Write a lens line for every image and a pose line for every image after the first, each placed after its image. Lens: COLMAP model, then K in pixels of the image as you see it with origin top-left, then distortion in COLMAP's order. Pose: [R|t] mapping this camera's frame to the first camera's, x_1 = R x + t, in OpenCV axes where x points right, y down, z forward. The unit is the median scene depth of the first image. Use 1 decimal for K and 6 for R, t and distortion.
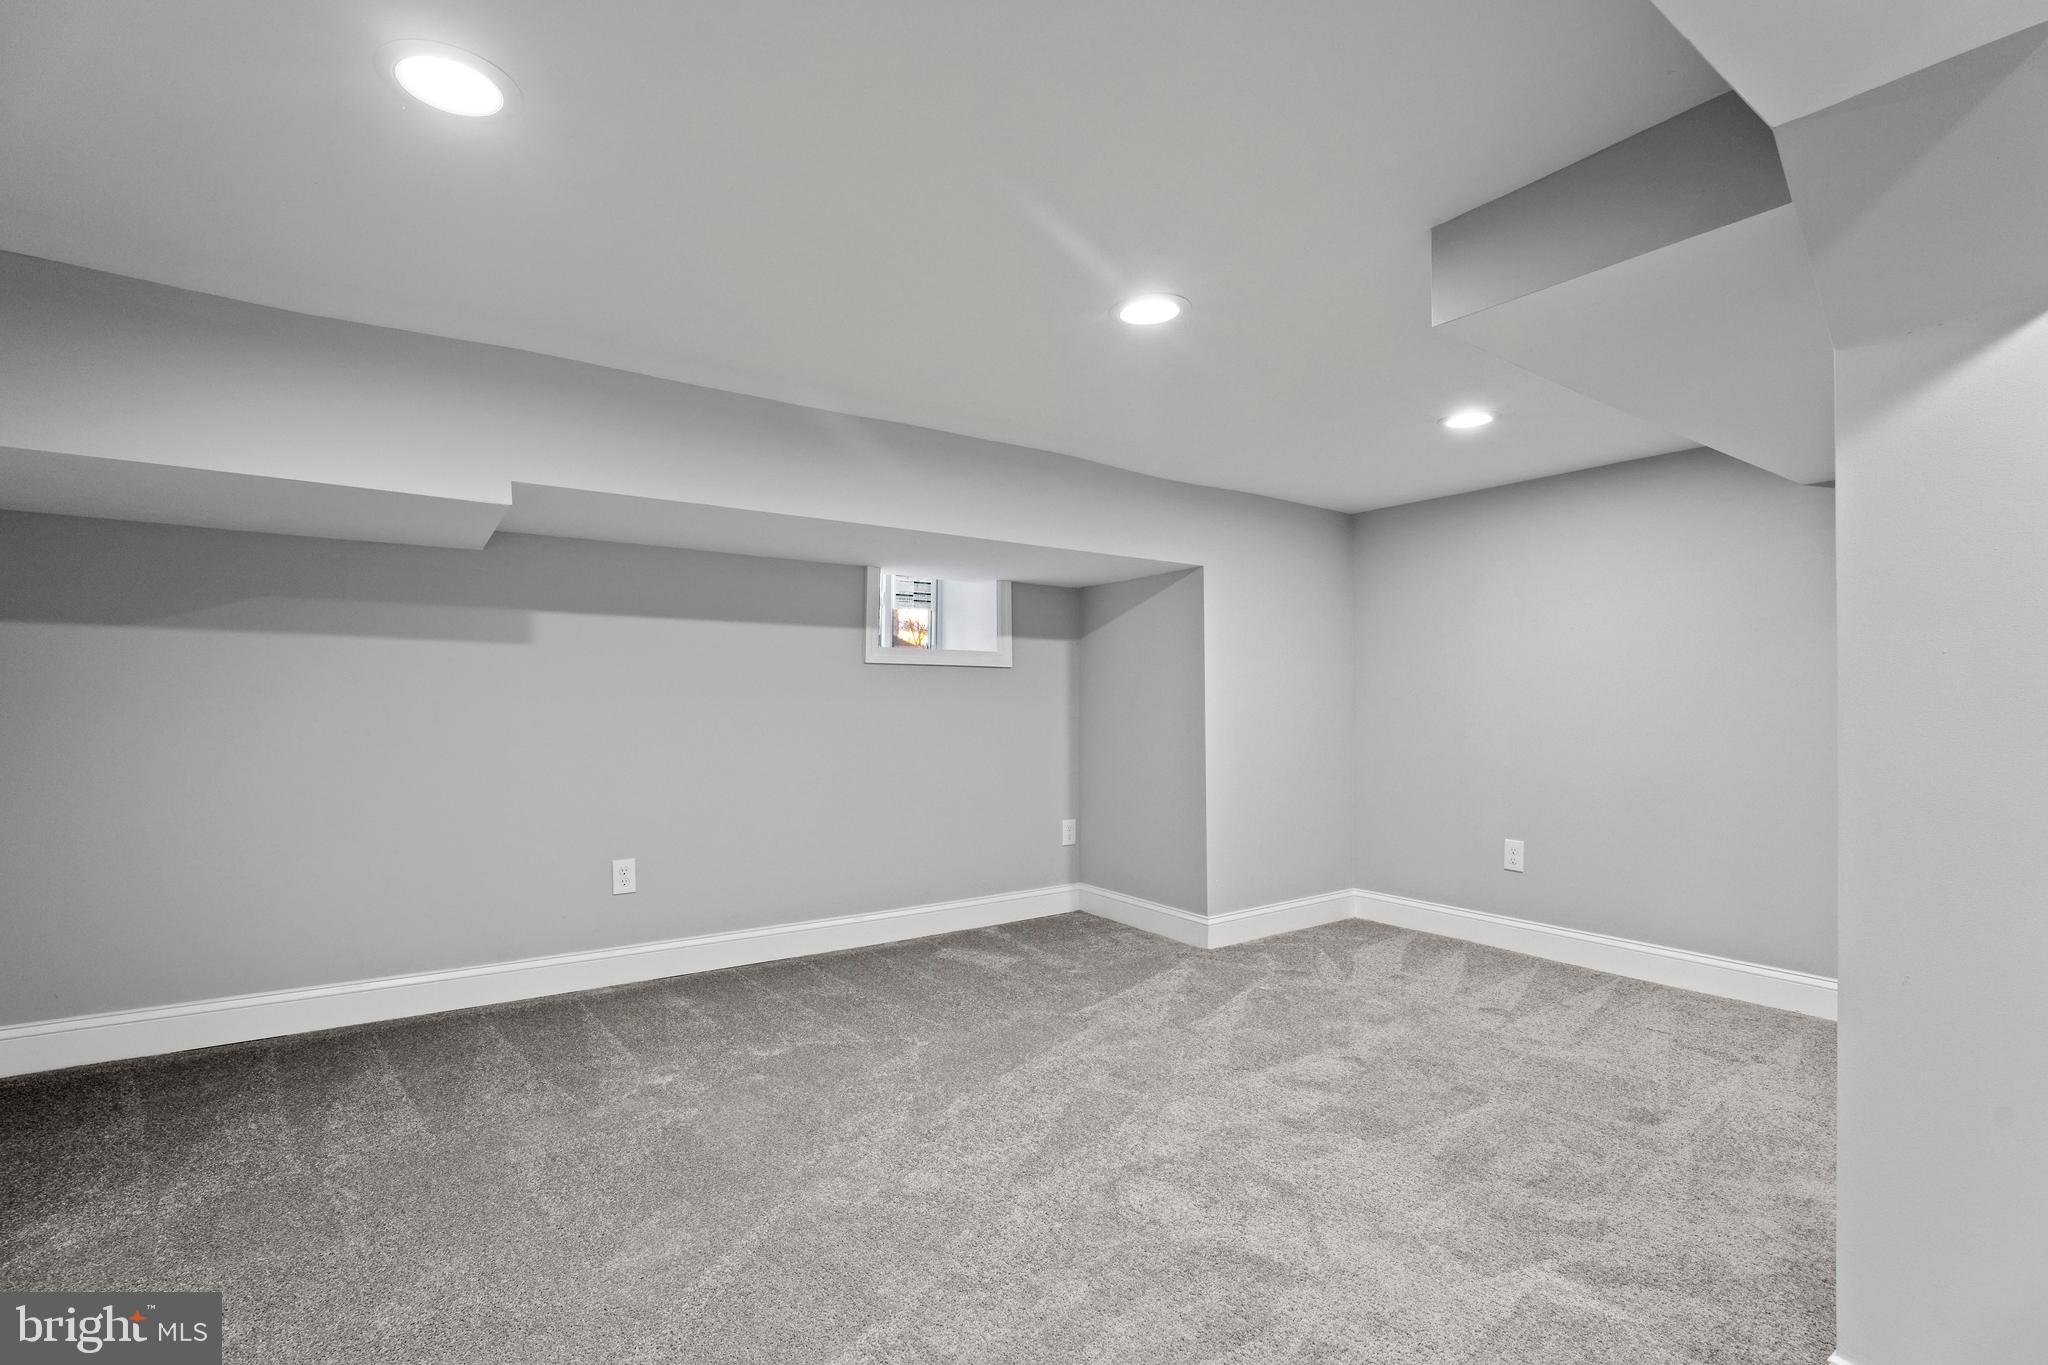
lens RADIAL K [[930.0, 0, 1033.6], [0, 930.0, 672.2], [0, 0, 1]] dist [-0.039217, 0.013242]
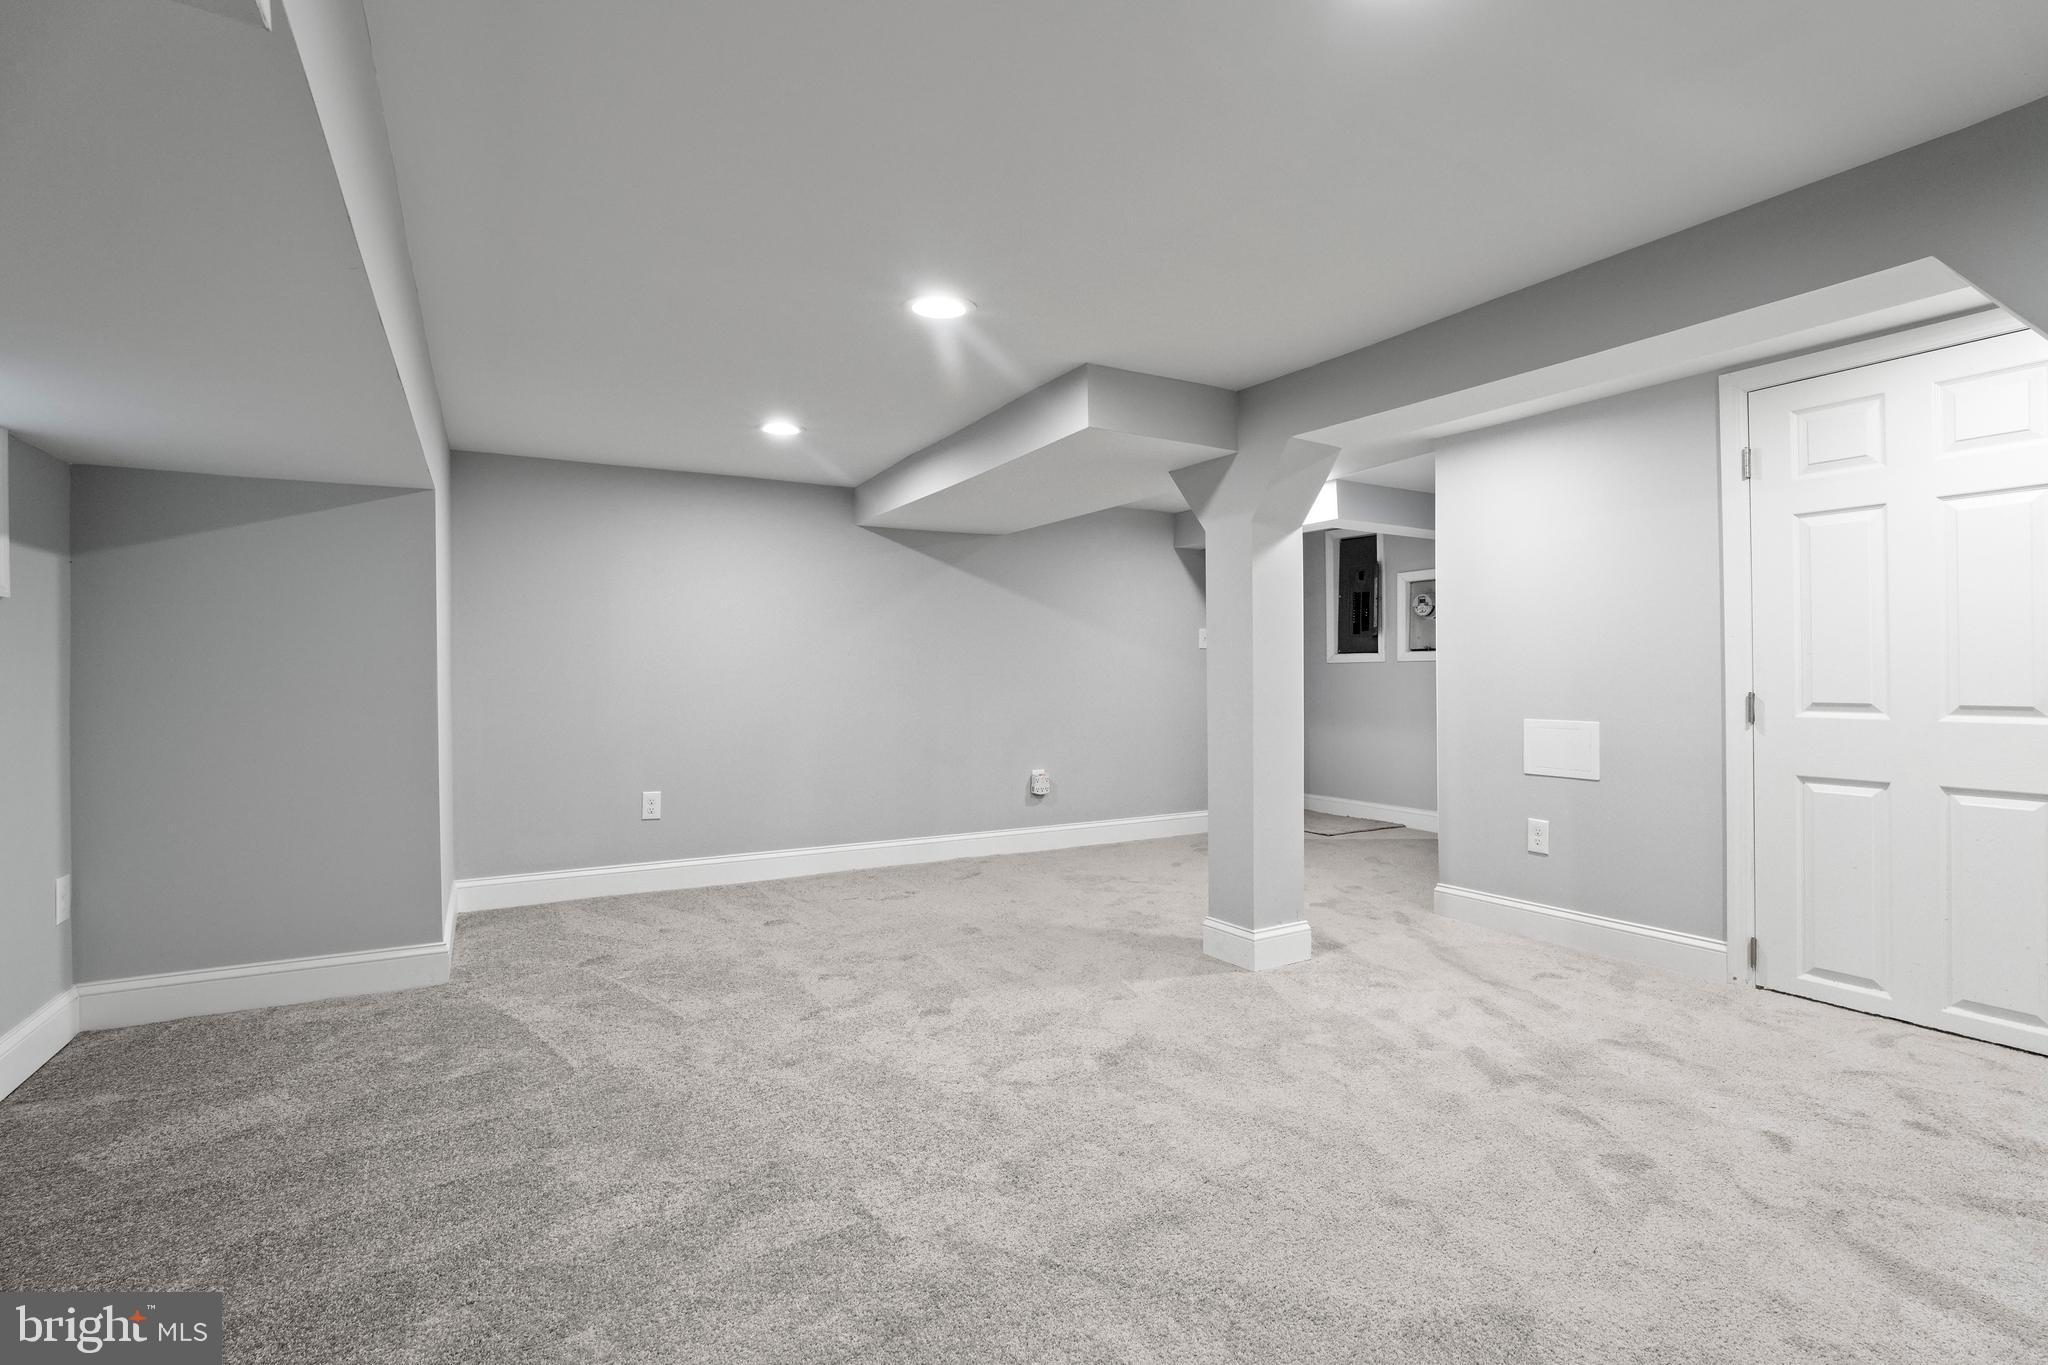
lens RADIAL K [[947.6, 0, 1019.0], [0, 947.6, 708.0], [0, 0, 1]] dist [-0.040806, 0.013992]
pose [[0.085820, -0.046951, 0.995204, -0.678257], [-0.036002, 0.998091, 0.050191, 0.011804], [-0.995660, -0.040137, 0.083966, 0.569157]]
